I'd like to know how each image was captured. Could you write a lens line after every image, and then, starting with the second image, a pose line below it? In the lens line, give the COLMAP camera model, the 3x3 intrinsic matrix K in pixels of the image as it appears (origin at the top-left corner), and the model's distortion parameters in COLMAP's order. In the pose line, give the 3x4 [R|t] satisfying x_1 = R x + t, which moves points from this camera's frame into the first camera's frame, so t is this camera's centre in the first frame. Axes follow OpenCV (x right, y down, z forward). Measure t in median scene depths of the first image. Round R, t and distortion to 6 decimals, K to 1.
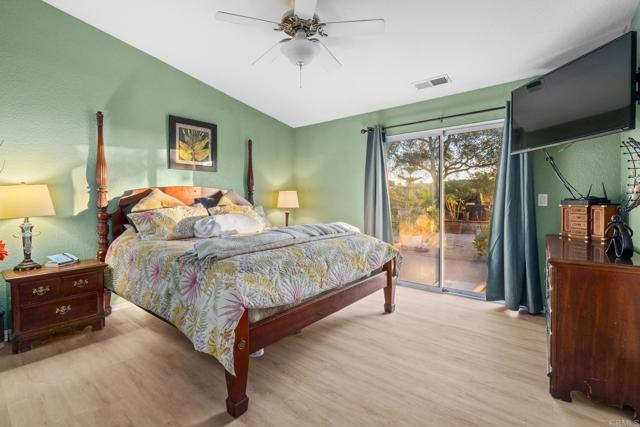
lens RADIAL K [[293.6, 0, 323.5], [0, 293.6, 212.6], [0, 0, 1]] dist [-0.003241, 0.001173]
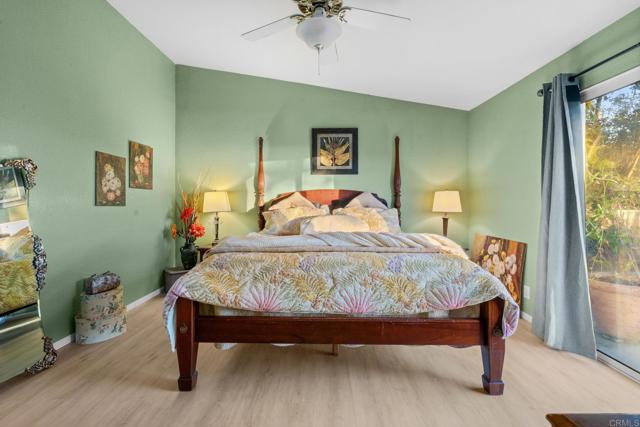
lens RADIAL K [[293.6, 0, 322.1], [0, 293.6, 210.1], [0, 0, 1]] dist [-0.003241, 0.001173]
pose [[0.619191, 0.028183, -0.784734, 0.411492], [-0.039281, 0.999216, 0.004891, -0.016075], [0.784257, 0.027797, 0.619813, 0.311475]]
